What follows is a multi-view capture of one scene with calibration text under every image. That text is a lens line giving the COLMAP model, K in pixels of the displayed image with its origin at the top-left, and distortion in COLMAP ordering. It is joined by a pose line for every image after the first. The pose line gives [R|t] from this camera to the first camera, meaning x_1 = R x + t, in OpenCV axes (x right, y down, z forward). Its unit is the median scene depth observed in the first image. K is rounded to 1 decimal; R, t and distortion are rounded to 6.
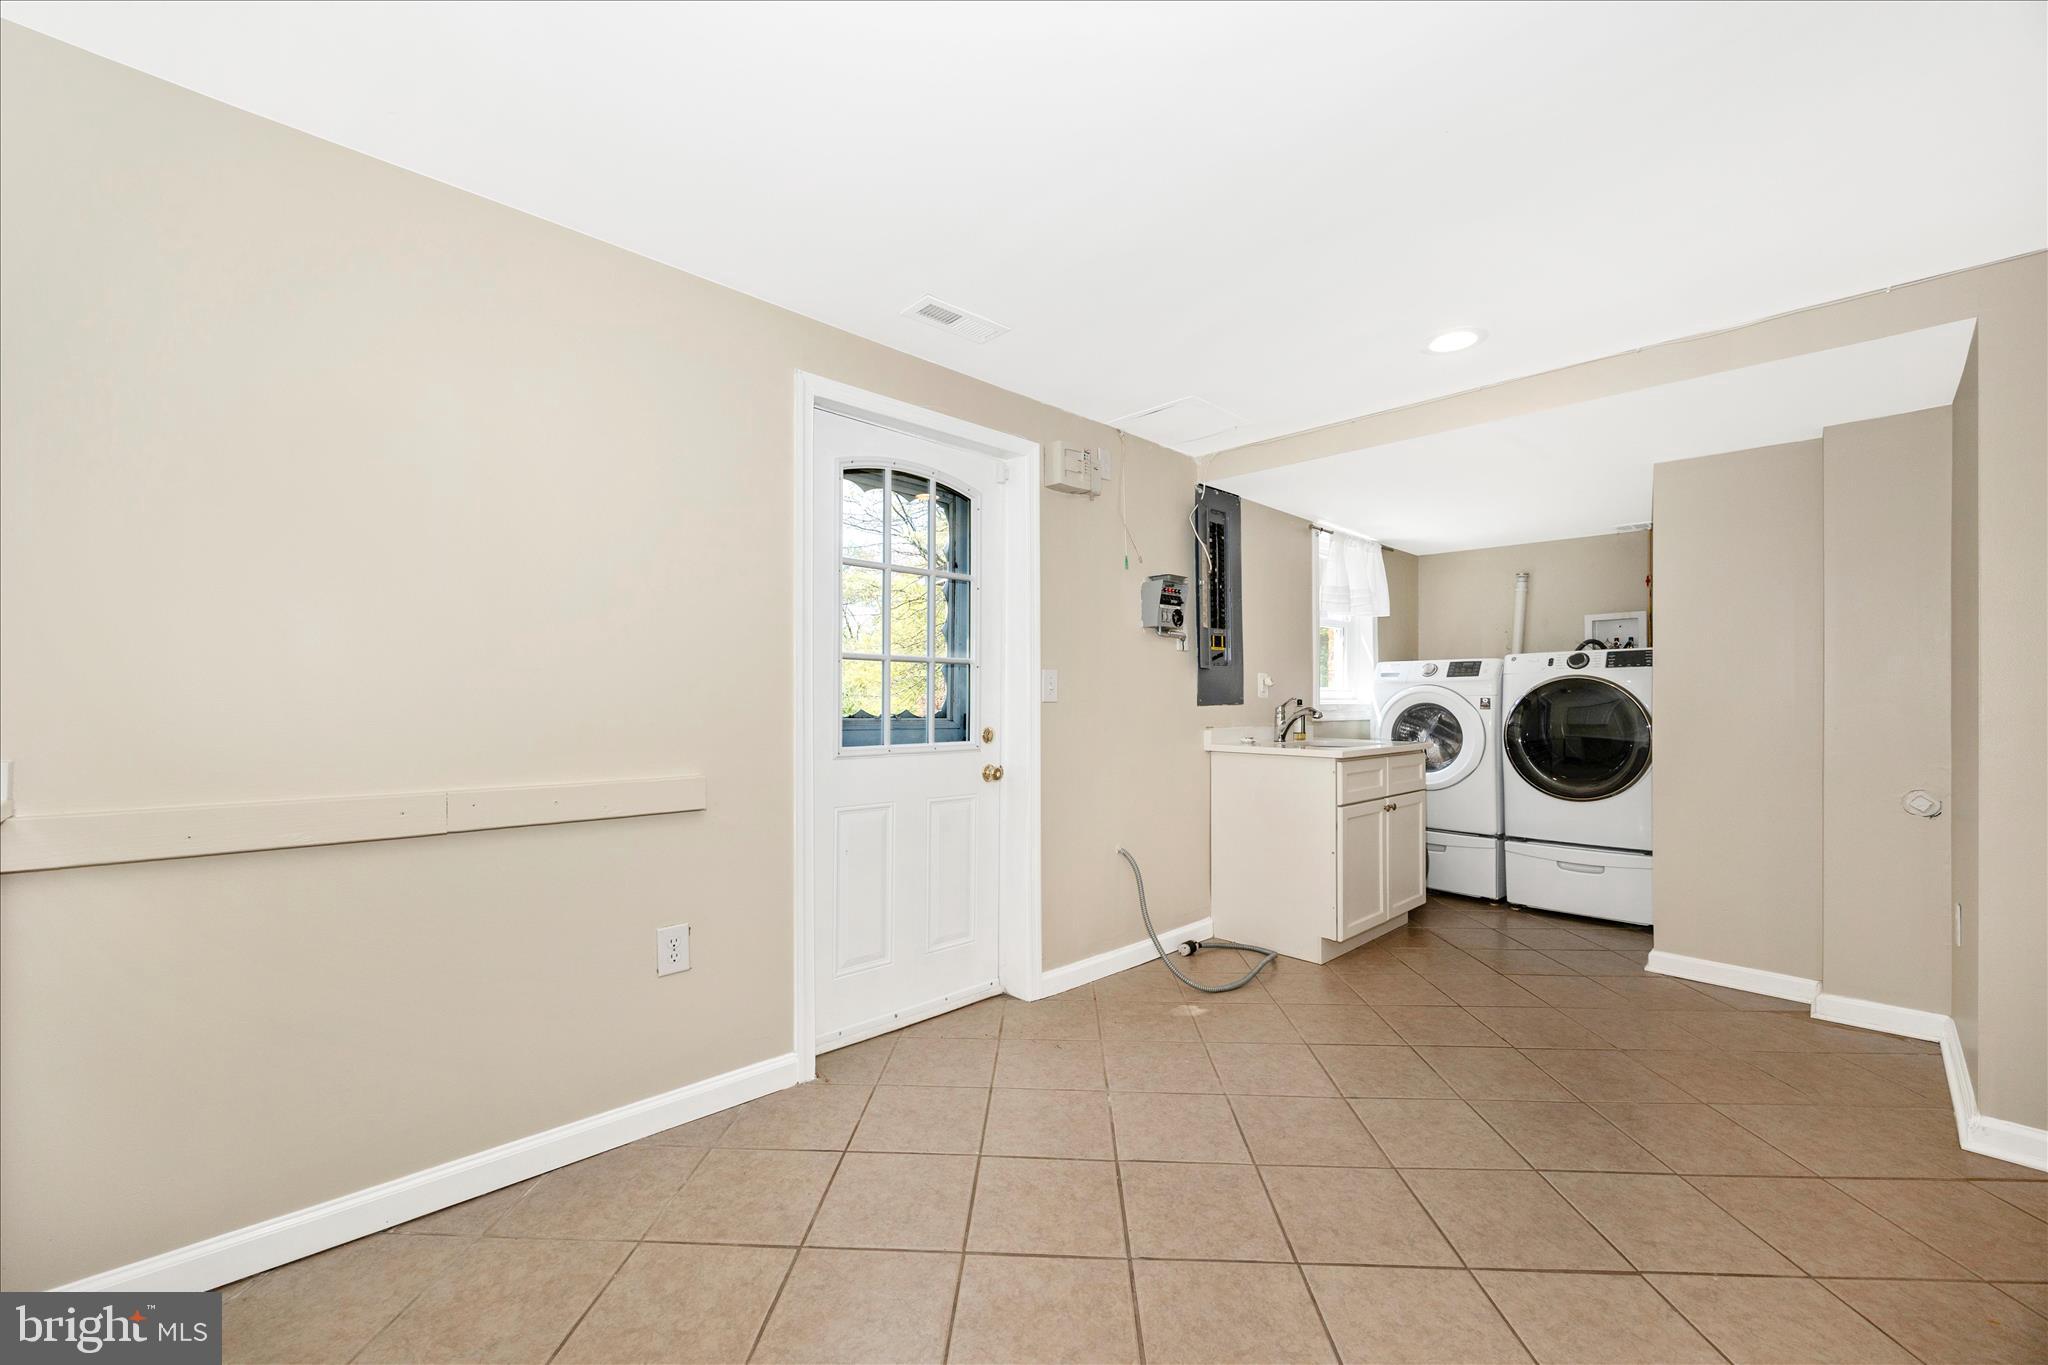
lens RADIAL K [[785.6, 0, 1032.3], [0, 785.6, 691.8], [0, 0, 1]] dist [-0.001285, -0.000356]
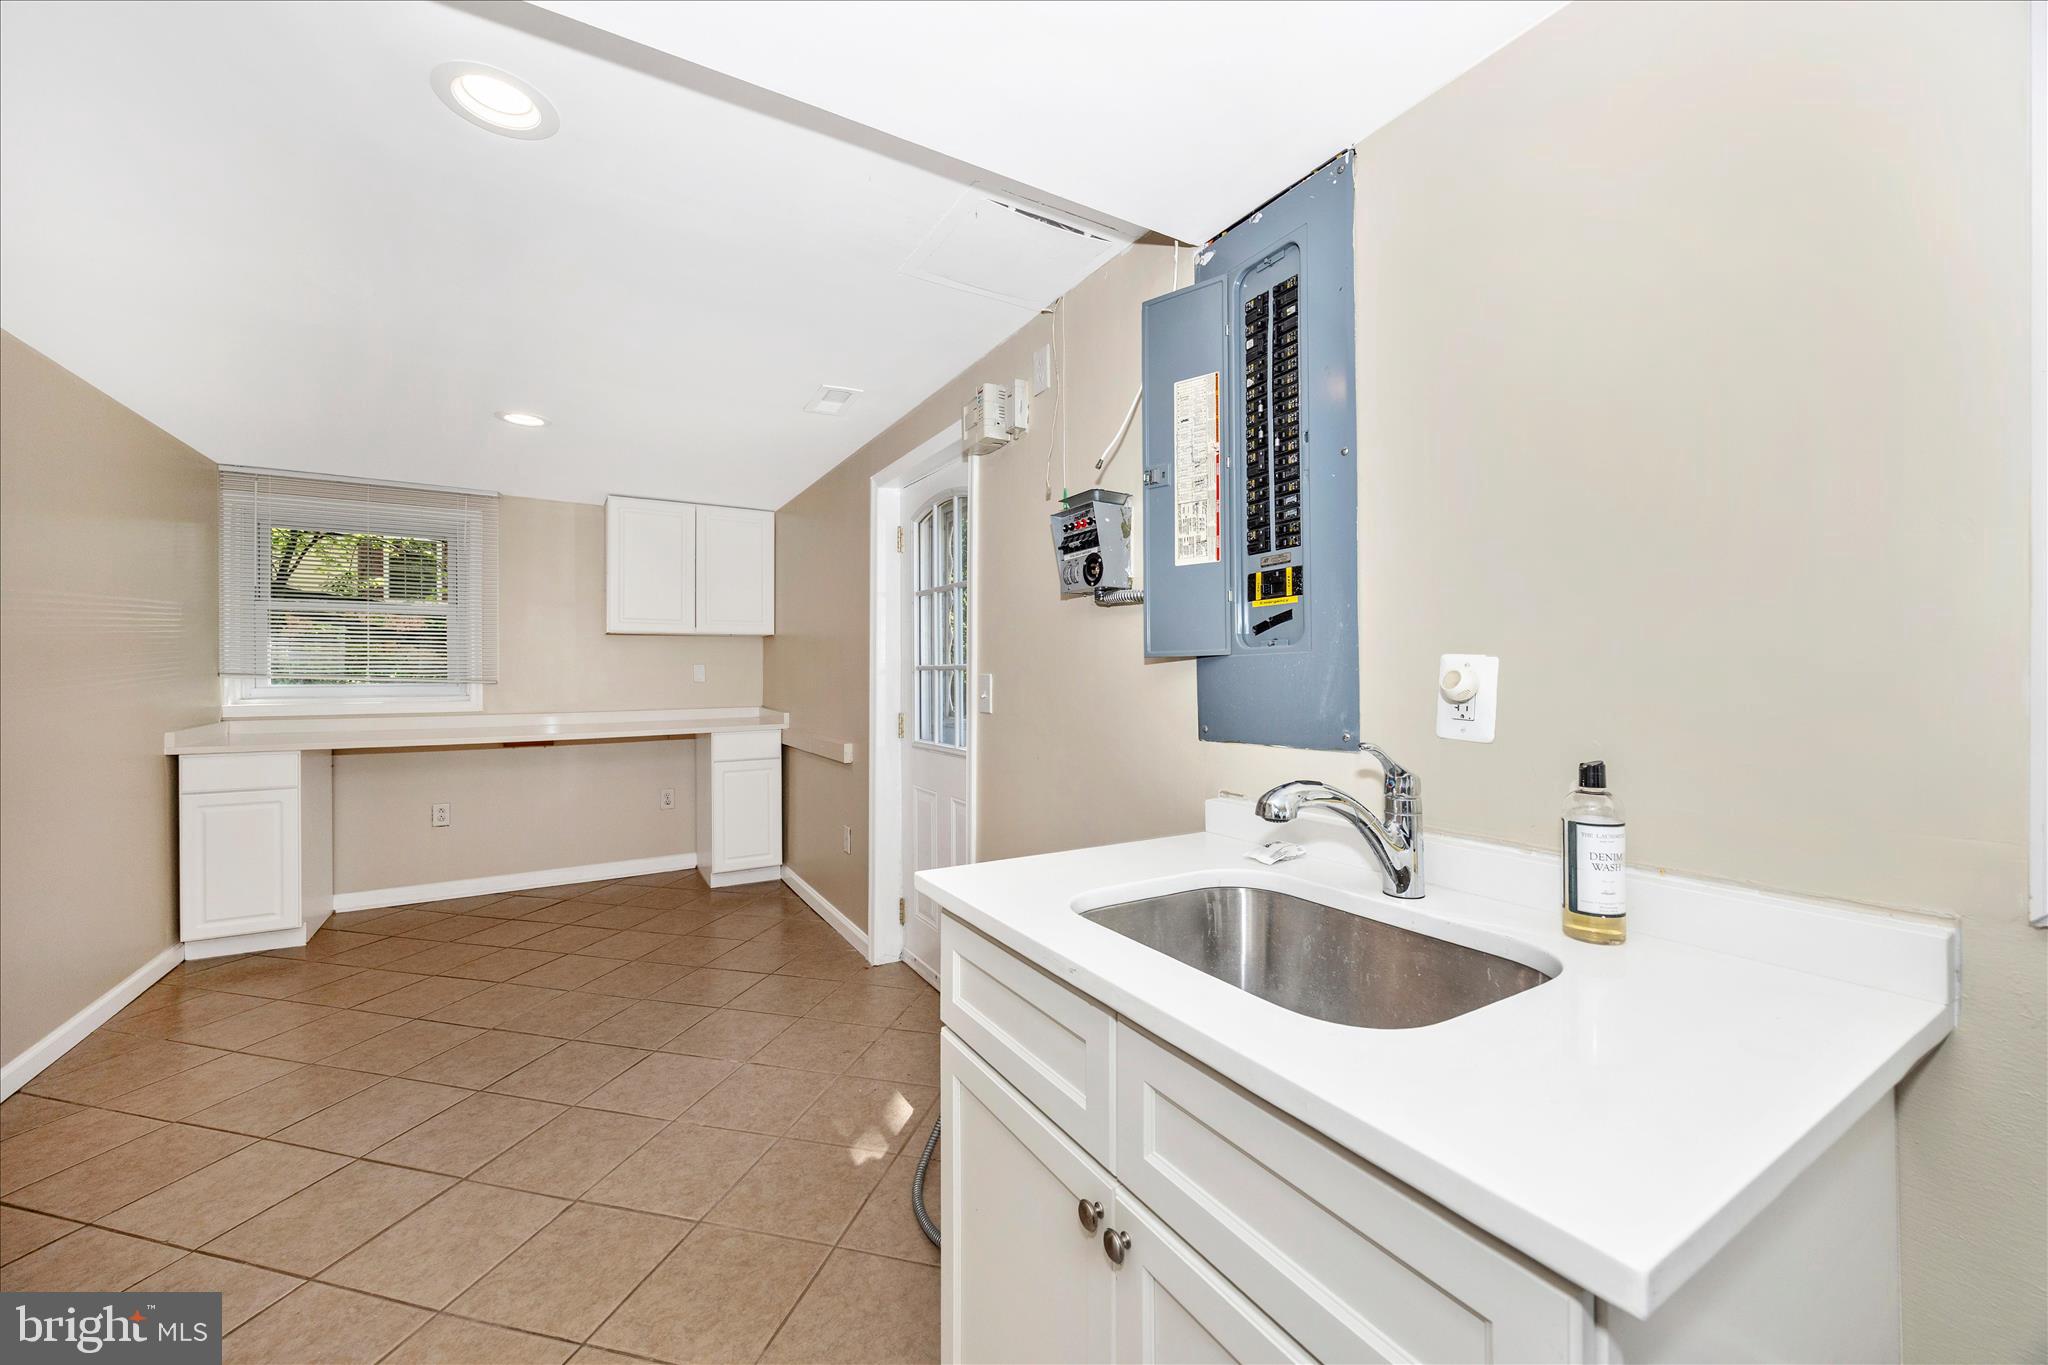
lens RADIAL K [[785.6, 0, 1032.3], [0, 785.6, 691.8], [0, 0, 1]] dist [-0.001285, -0.000356]
pose [[-0.213527, 0.000665, -0.976937, 0.651956], [-0.011506, 0.999929, 0.003196, -0.010300], [0.976869, 0.011923, -0.213504, 0.974619]]
